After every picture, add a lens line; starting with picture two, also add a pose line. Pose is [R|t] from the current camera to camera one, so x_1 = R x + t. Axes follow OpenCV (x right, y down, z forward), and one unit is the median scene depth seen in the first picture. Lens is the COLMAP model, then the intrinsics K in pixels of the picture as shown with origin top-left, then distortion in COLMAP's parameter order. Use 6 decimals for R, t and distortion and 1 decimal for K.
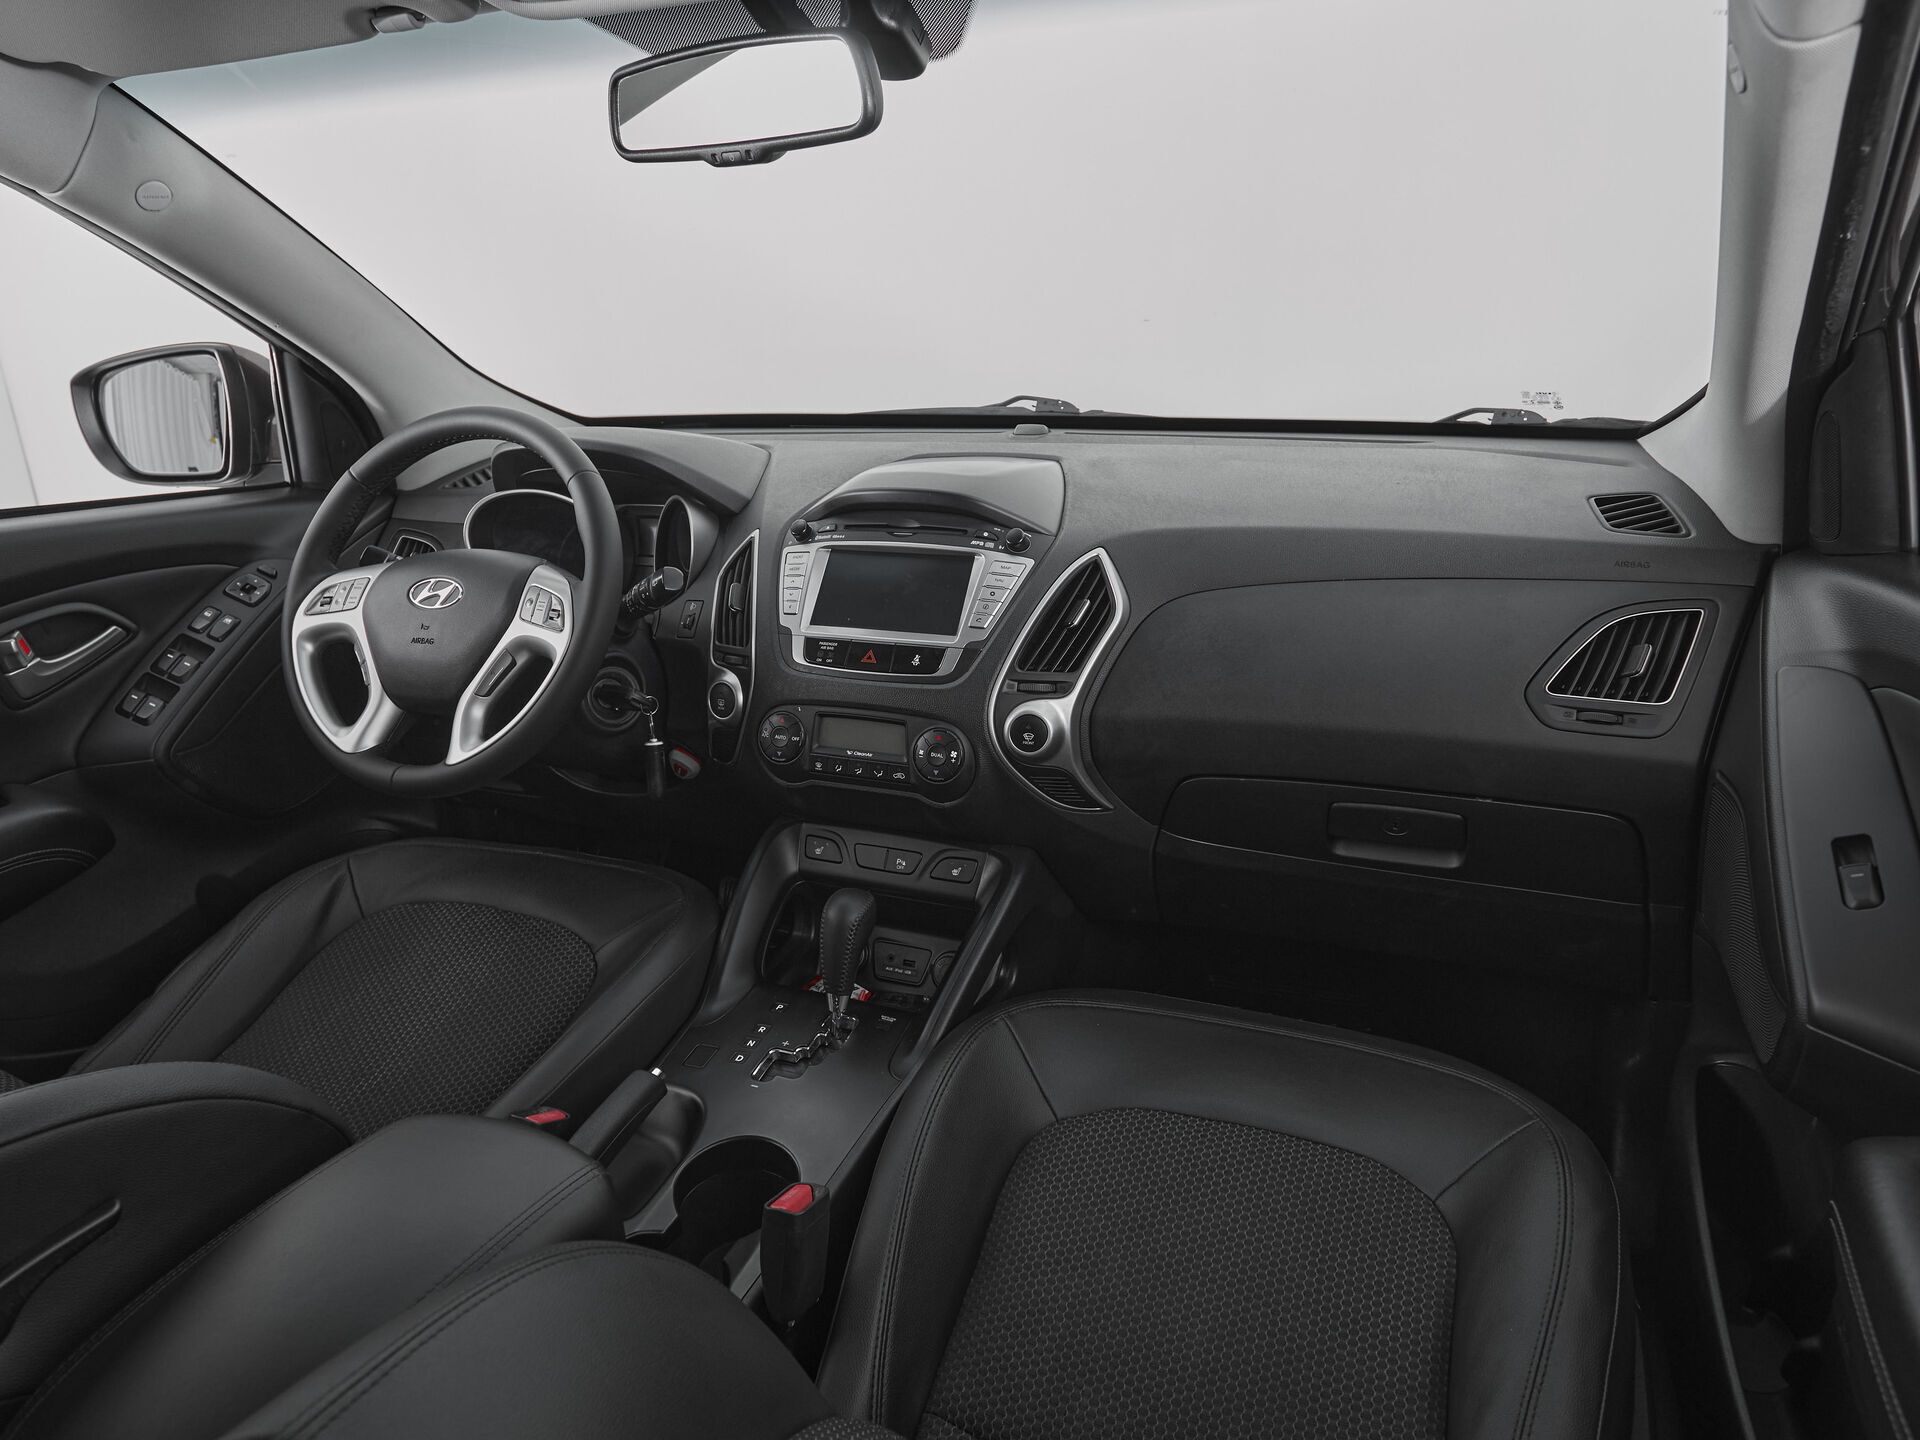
lens RADIAL K [[1215.2, 0, 926.9], [0, 1215.2, 709.6], [0, 0, 1]] dist [-0.003805, 0.000330]
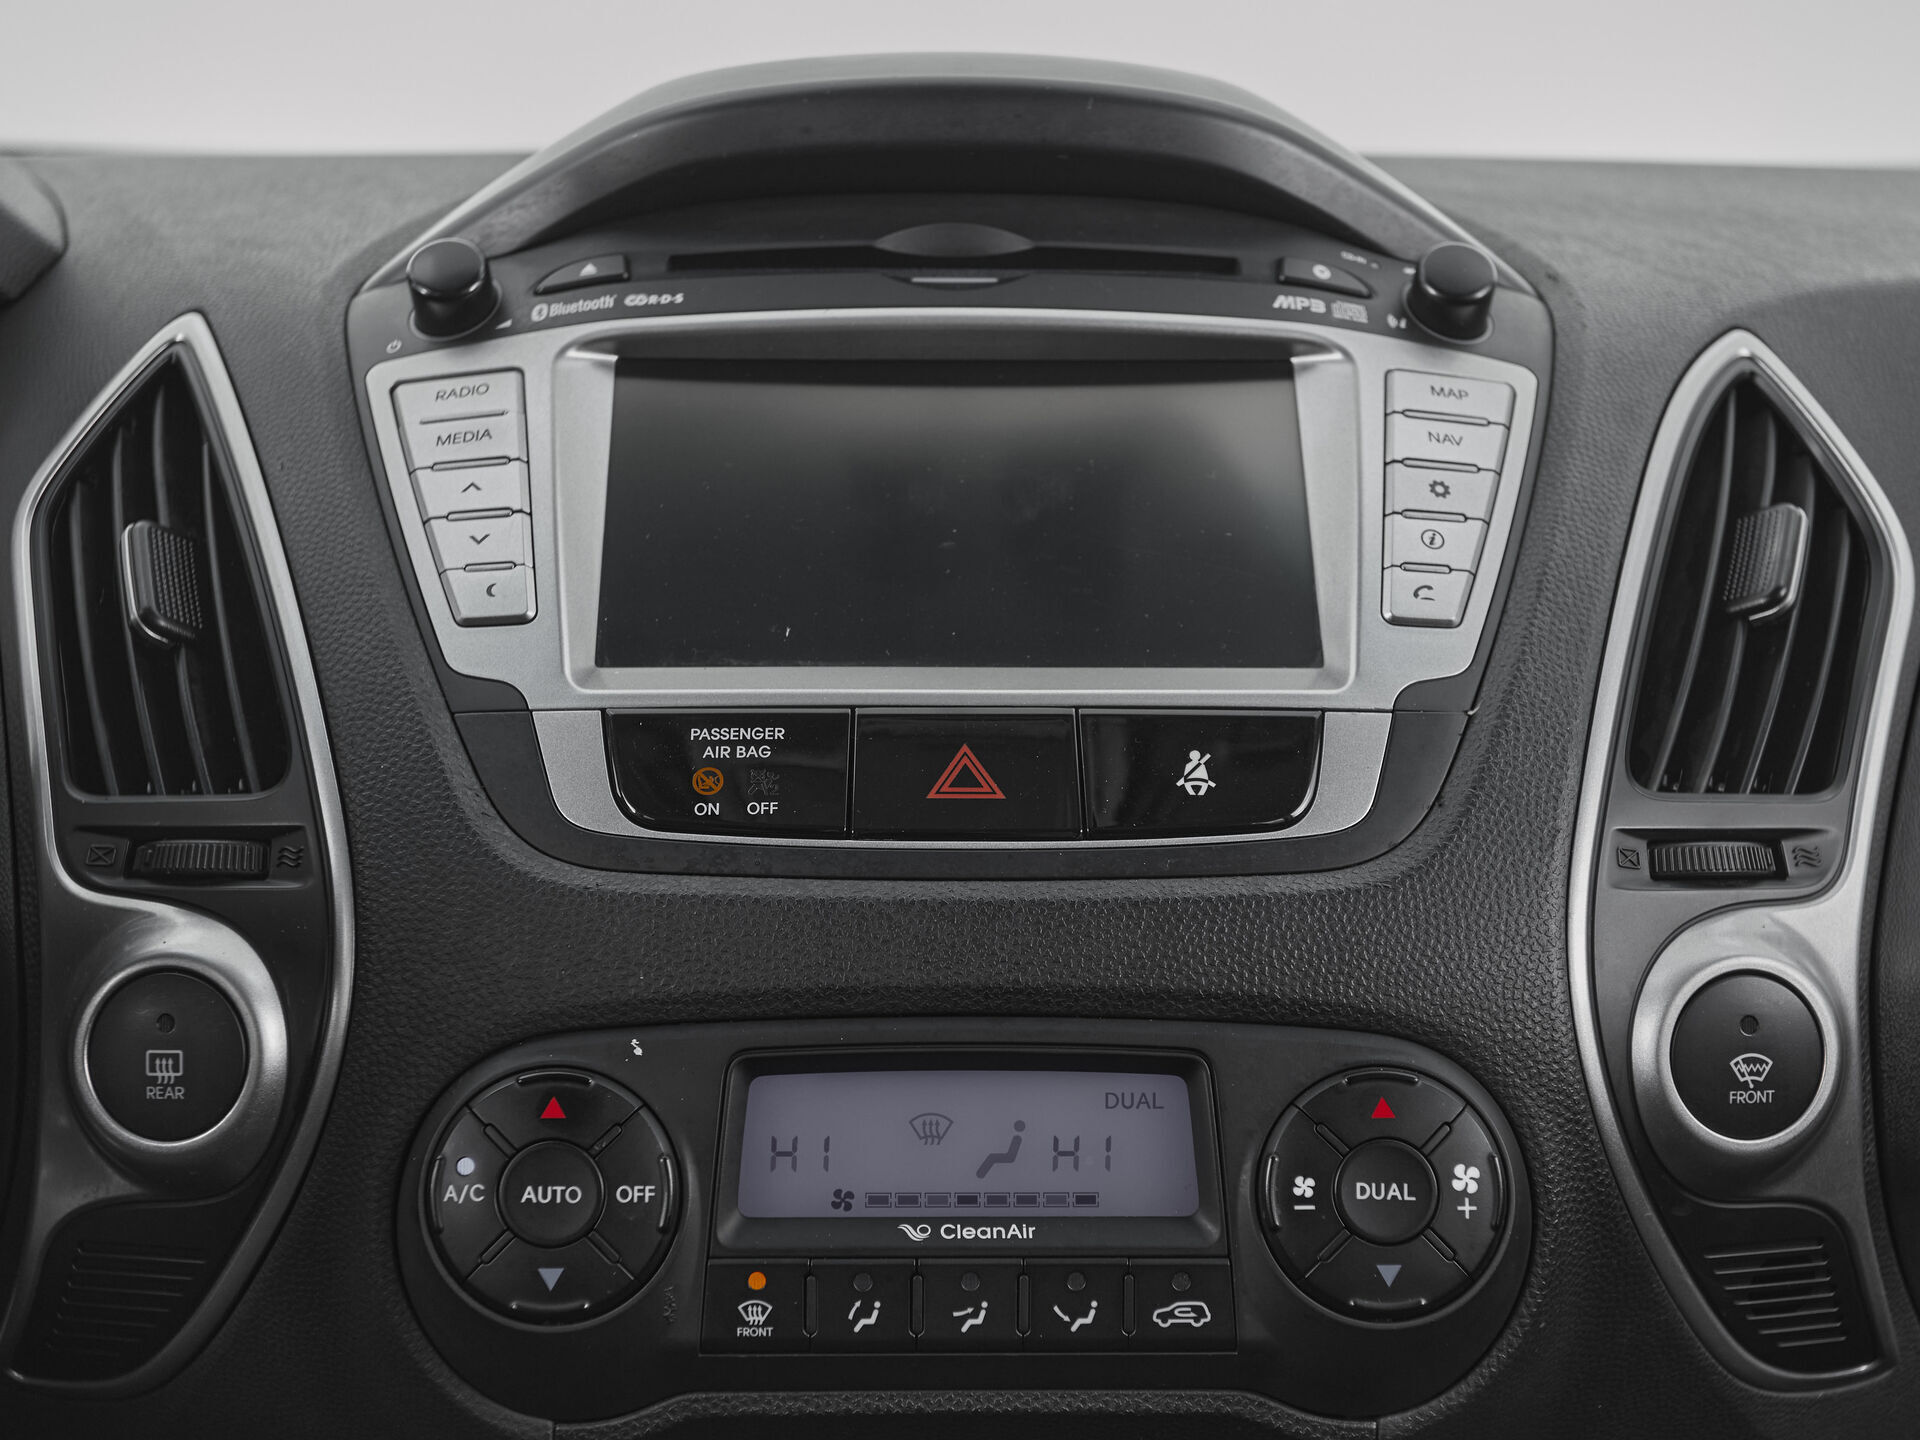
lens RADIAL K [[2655.2, 0, 957.3], [0, 2655.2, 824.5], [0, 0, 1]] dist [0.008244, 0.026919]
pose [[0.913673, -0.036230, 0.404831, -0.233651], [0.096586, 0.986842, -0.129670, 0.025512], [-0.394807, 0.157577, 0.905150, 0.561954]]
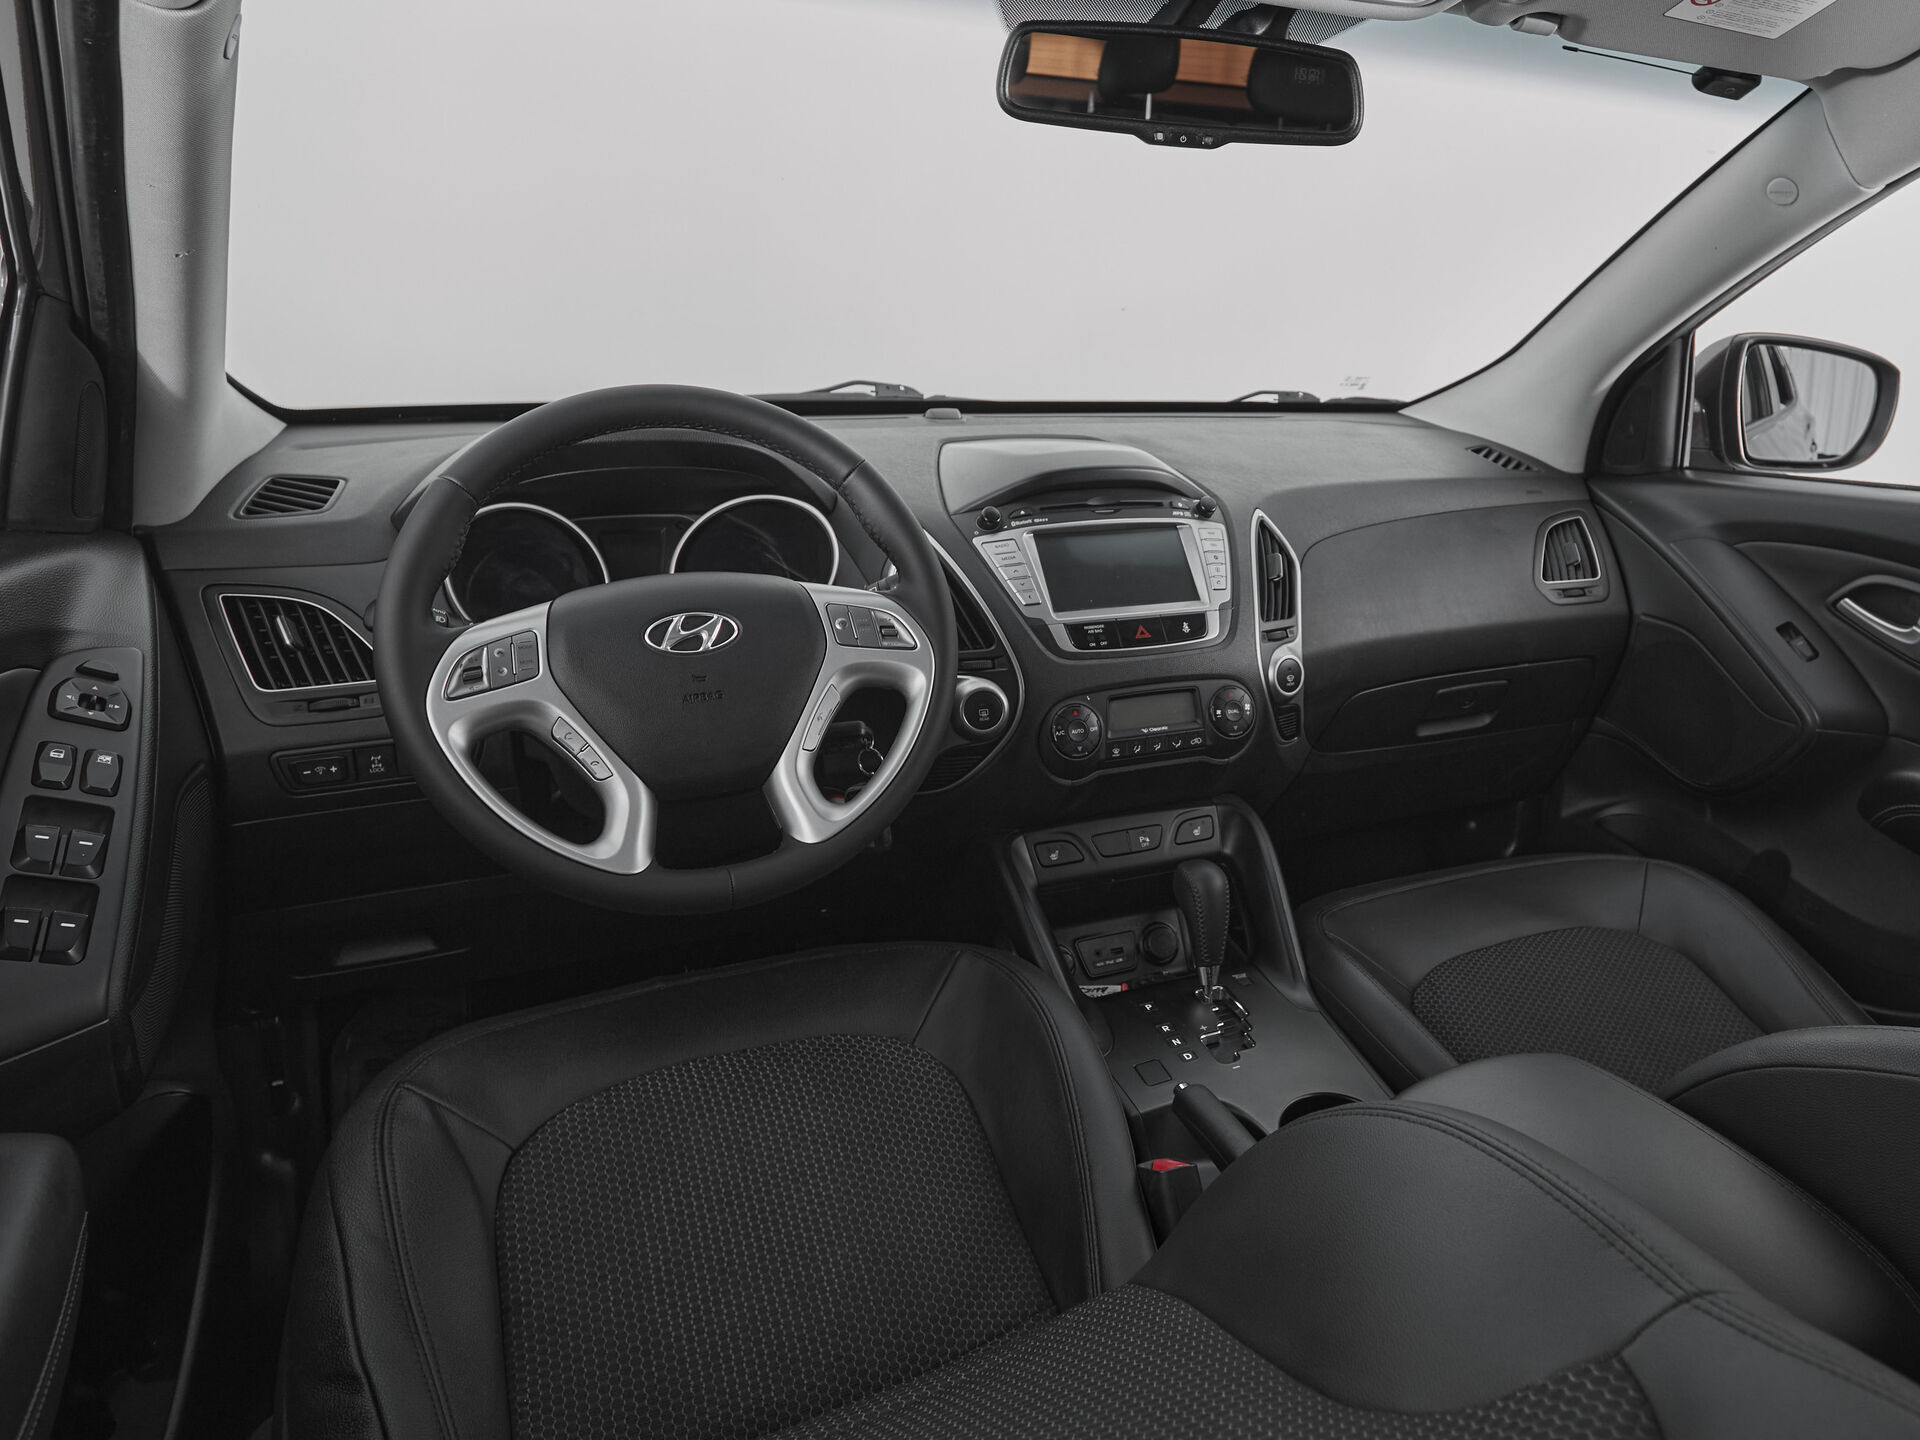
lens RADIAL K [[1340.1, 0, 1166.8], [0, 1340.1, 645.4], [0, 0, 1]] dist [-0.004851, -0.001879]
pose [[0.650672, -0.142168, 0.745931, -0.834470], [0.192617, 0.981091, 0.018968, -0.048559], [-0.734523, 0.131337, 0.665753, 0.249067]]
